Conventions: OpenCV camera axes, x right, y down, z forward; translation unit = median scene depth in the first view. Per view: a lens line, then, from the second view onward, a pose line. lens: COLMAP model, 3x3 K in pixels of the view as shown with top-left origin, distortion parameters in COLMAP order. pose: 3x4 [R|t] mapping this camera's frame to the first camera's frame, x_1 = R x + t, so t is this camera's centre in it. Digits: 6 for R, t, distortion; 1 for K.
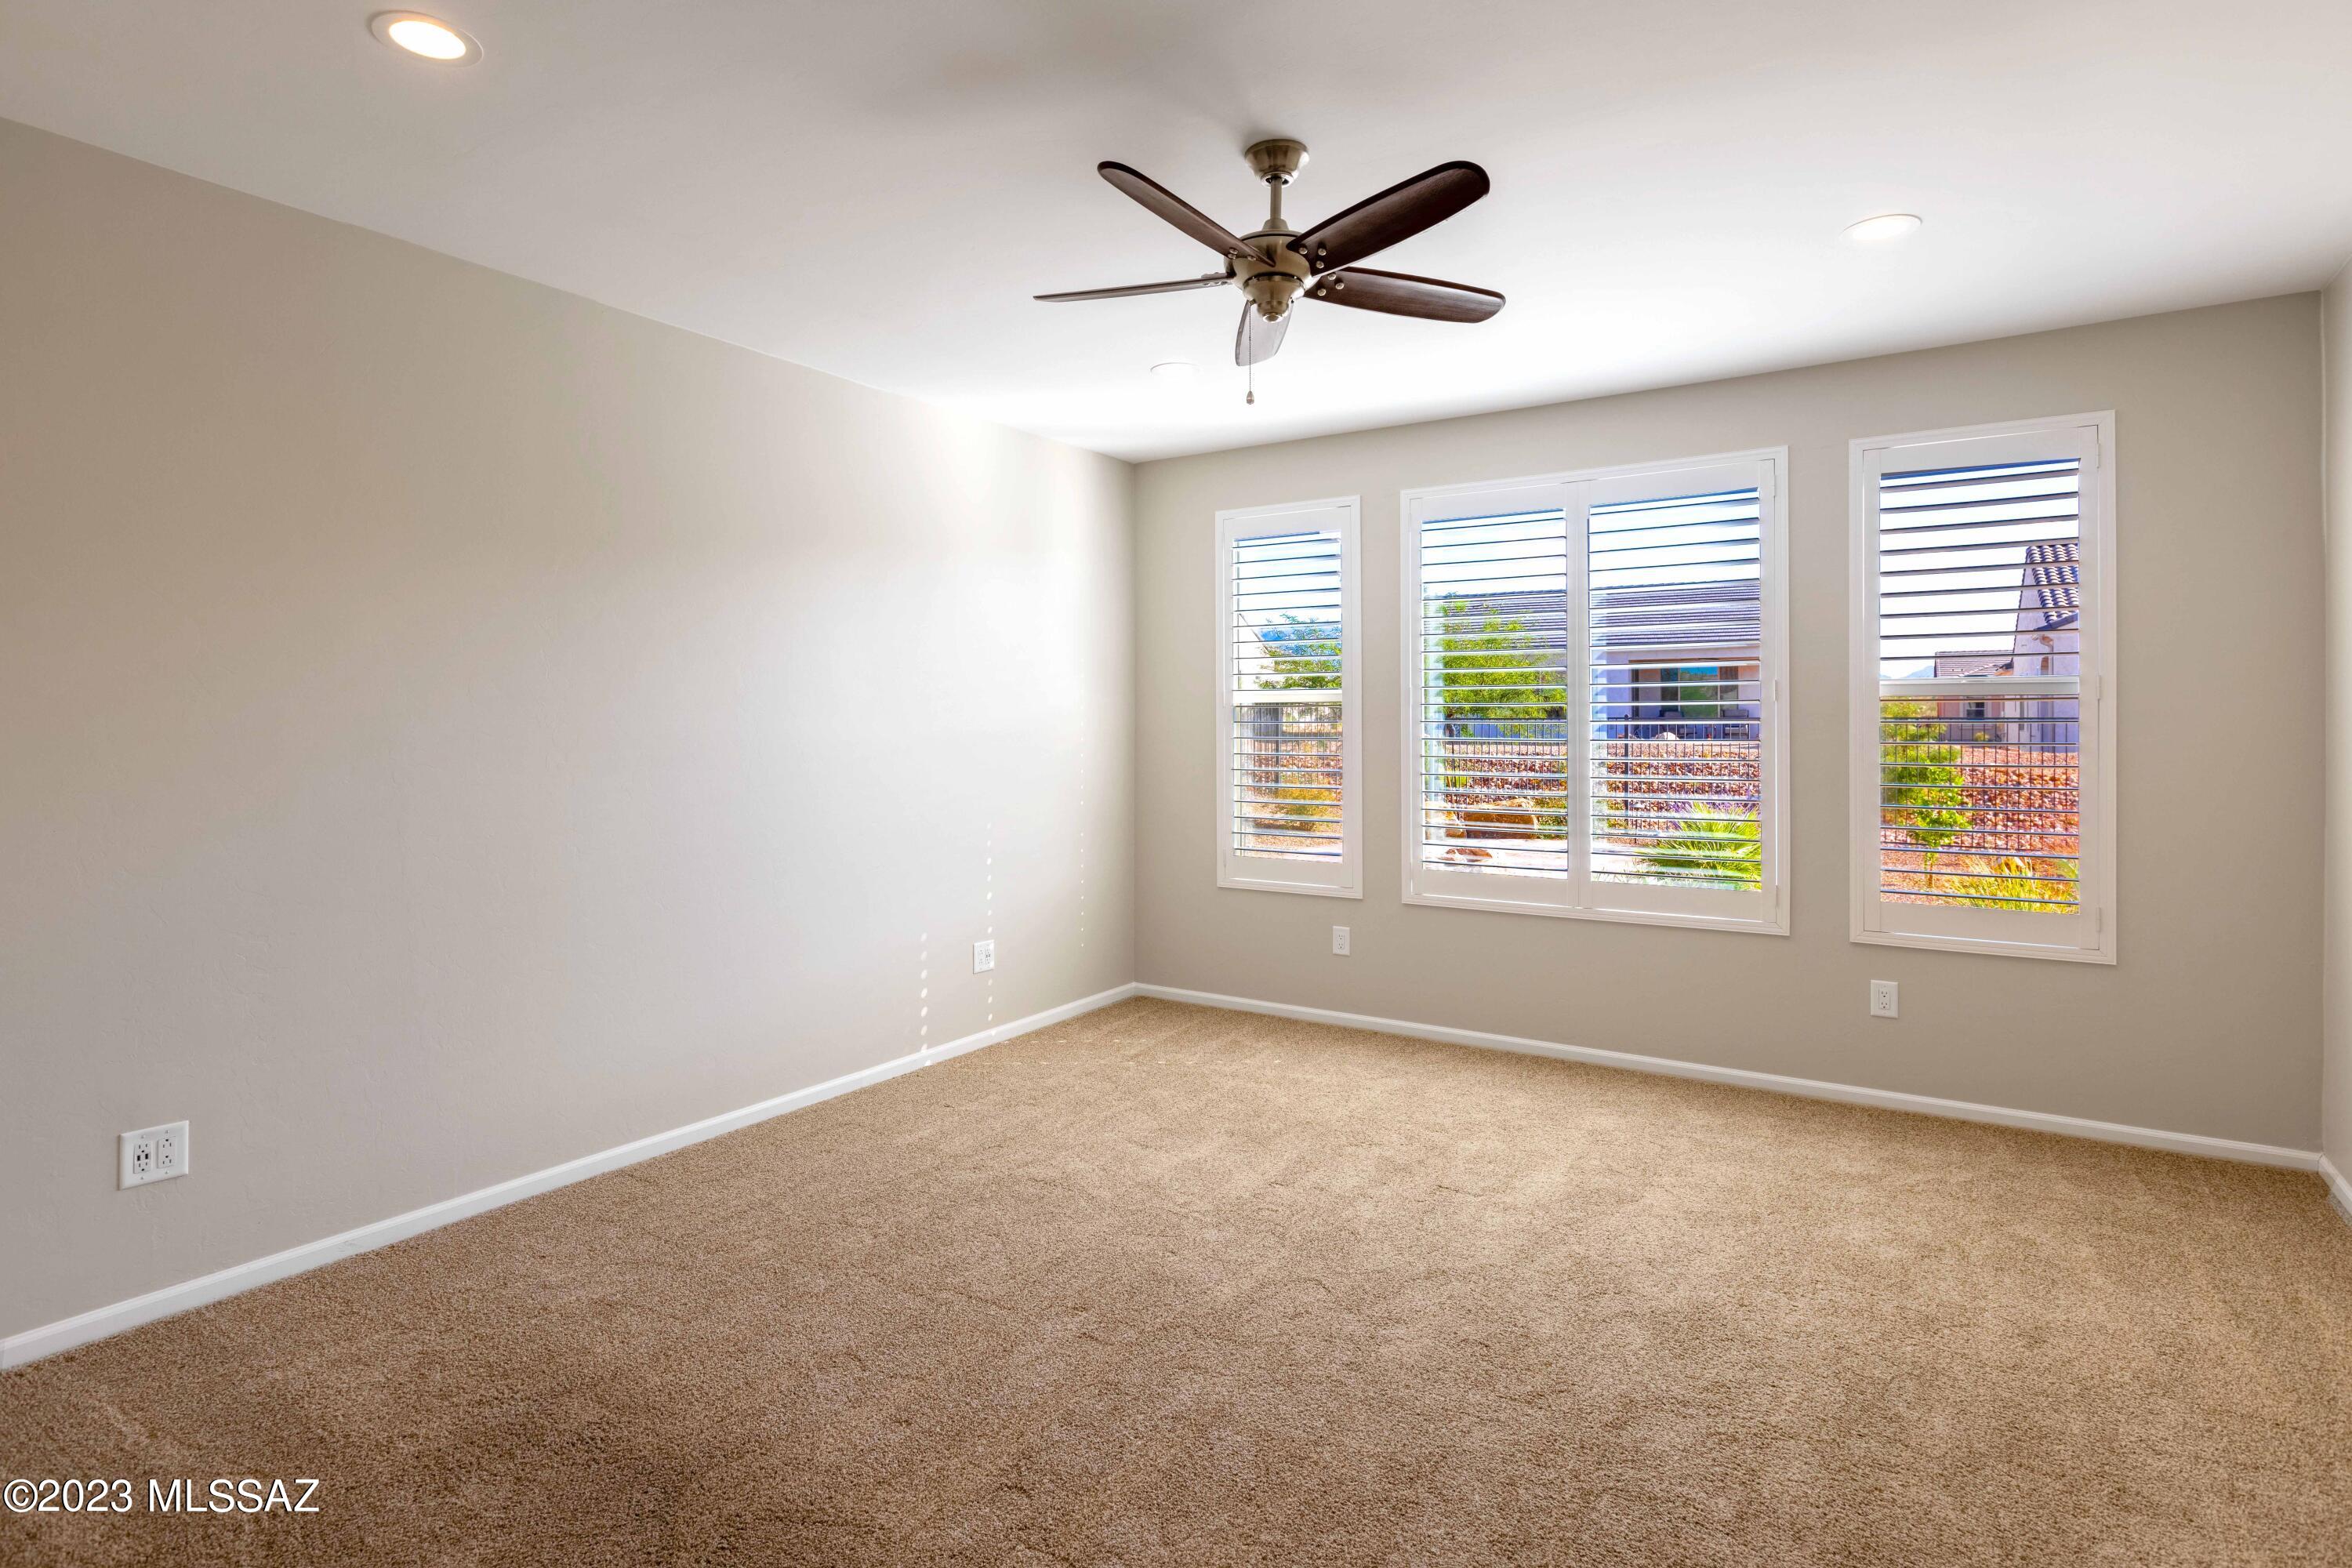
lens RADIAL K [[1200.5, 0, 1128.9], [0, 1200.5, 719.6], [0, 0, 1]] dist [-0.002793, -0.000504]
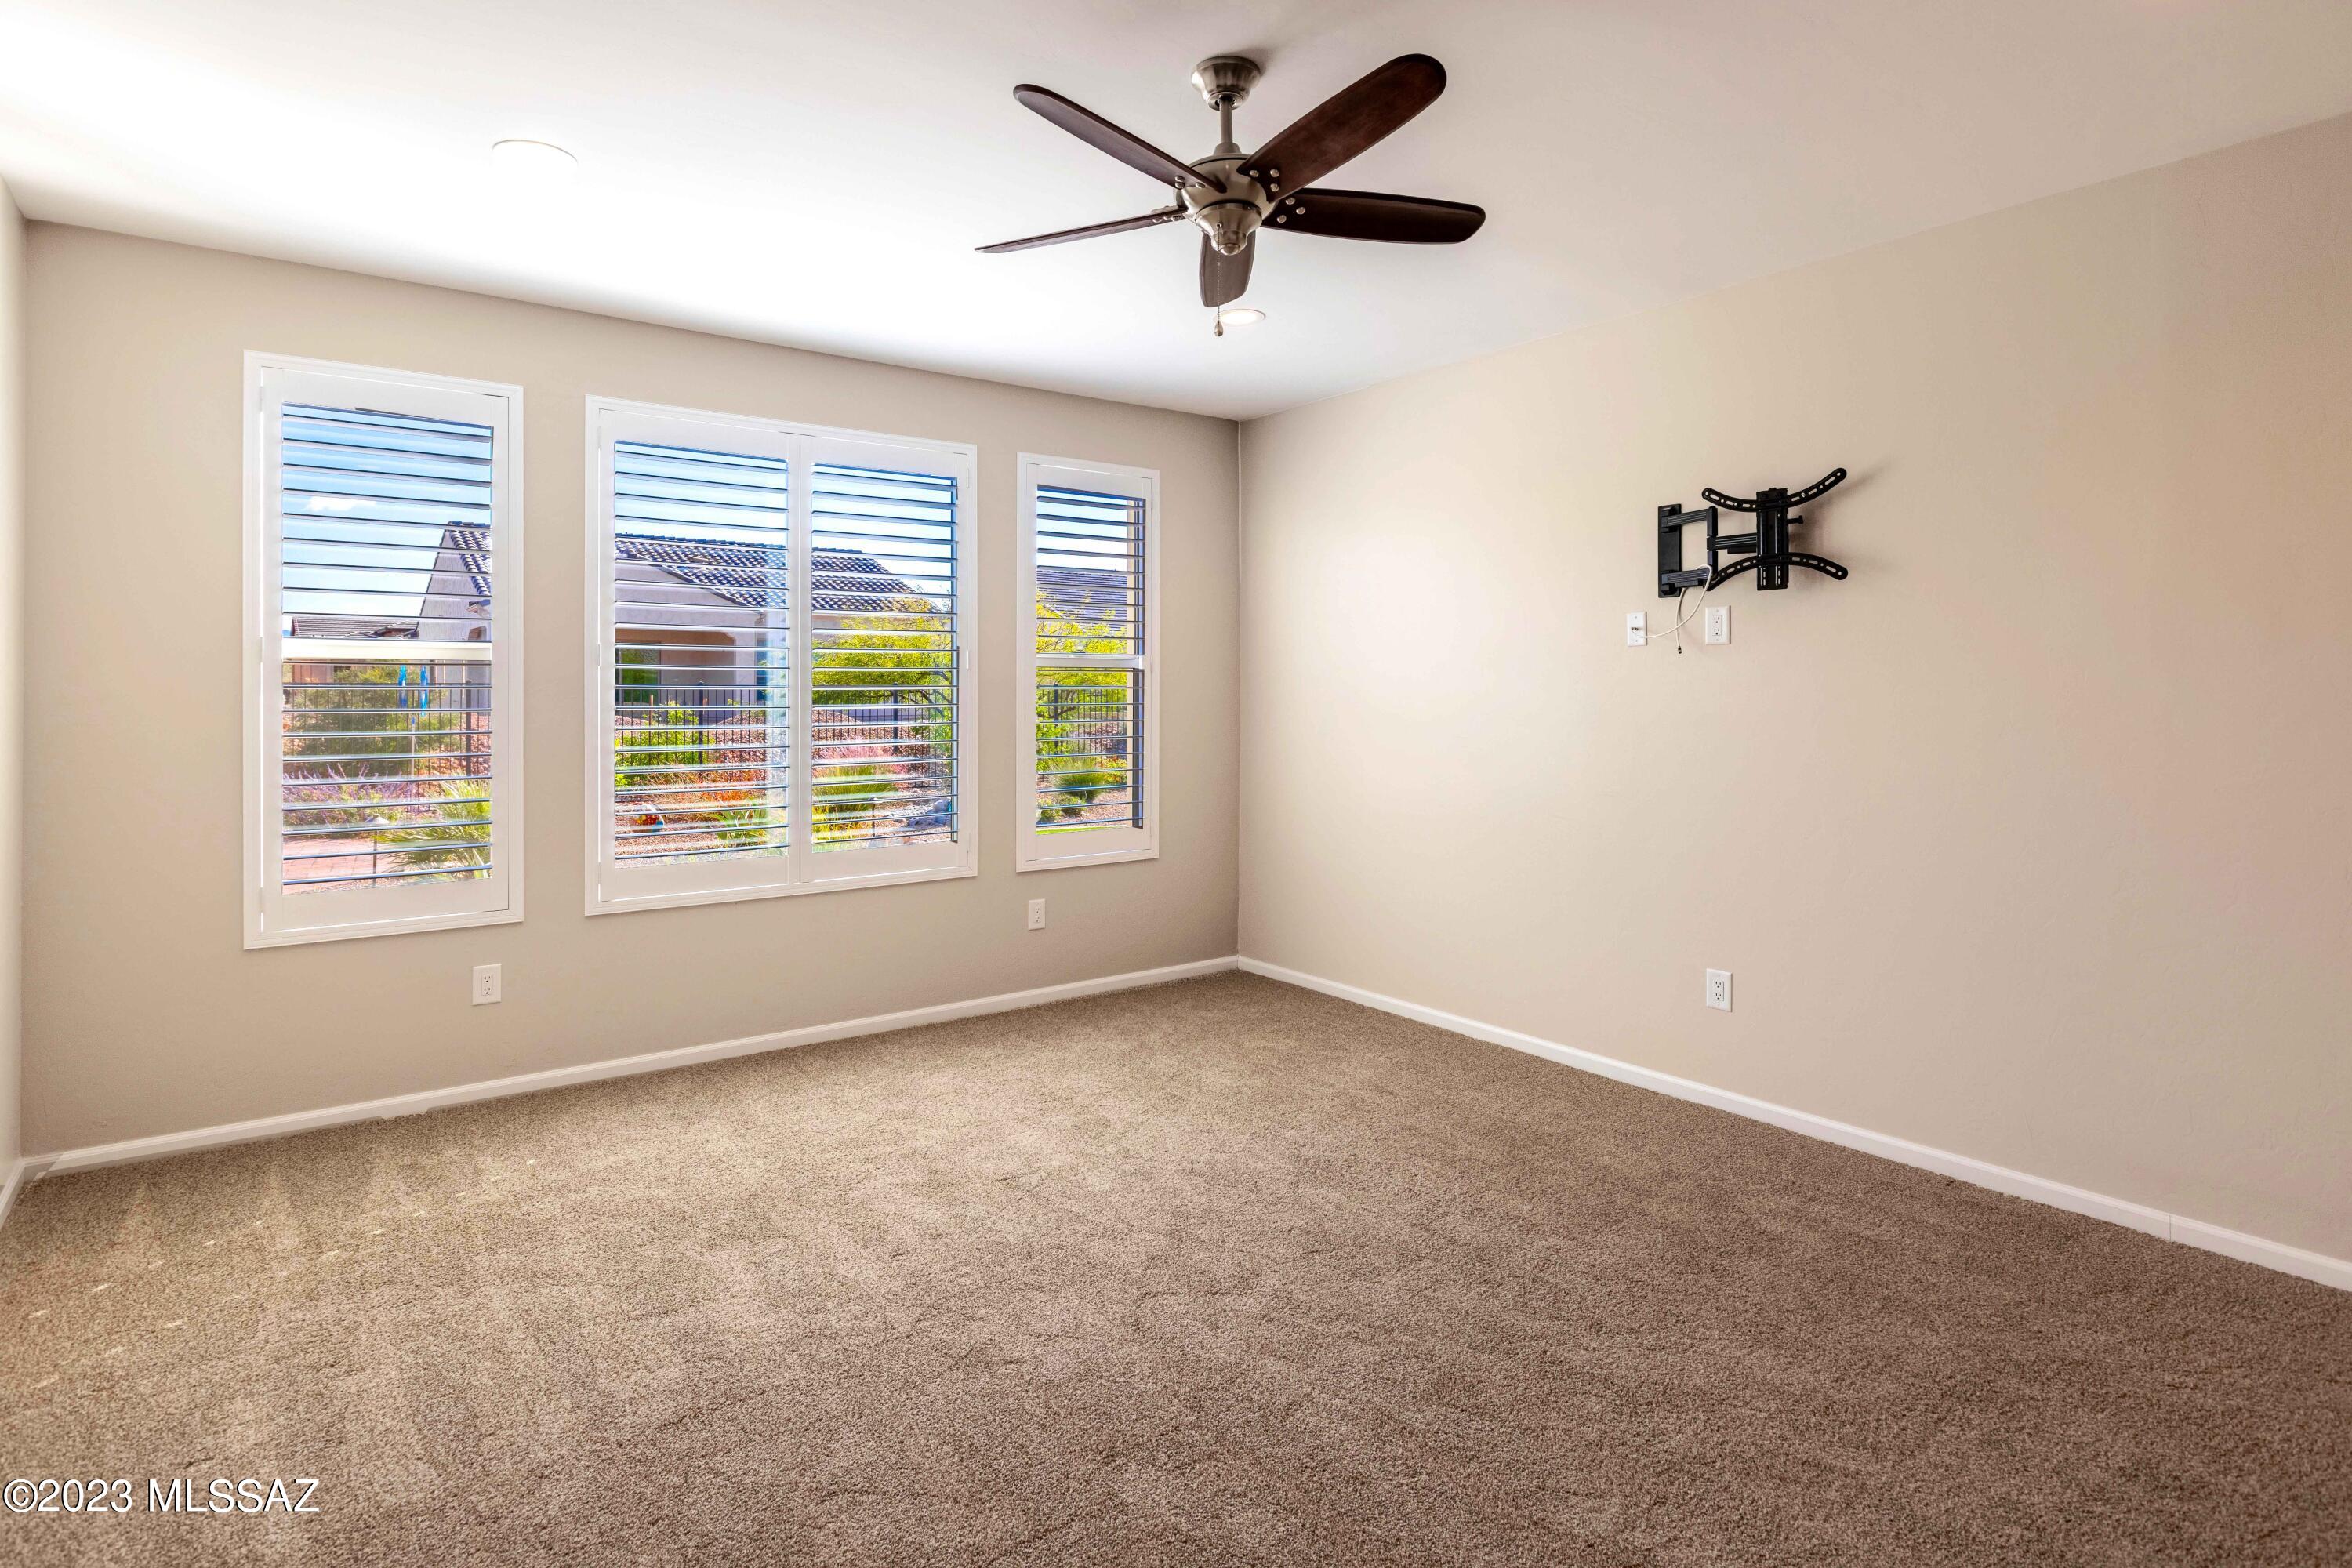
lens RADIAL K [[1260.3, 0, 1060.3], [0, 1260.3, 680.5], [0, 0, 1]] dist [-0.001700, 0.000242]
pose [[0.340538, 0.005625, 0.940214, -0.635684], [-0.002014, 0.999984, -0.005253, 0.001551], [-0.940229, -0.000105, 0.340544, 0.597974]]
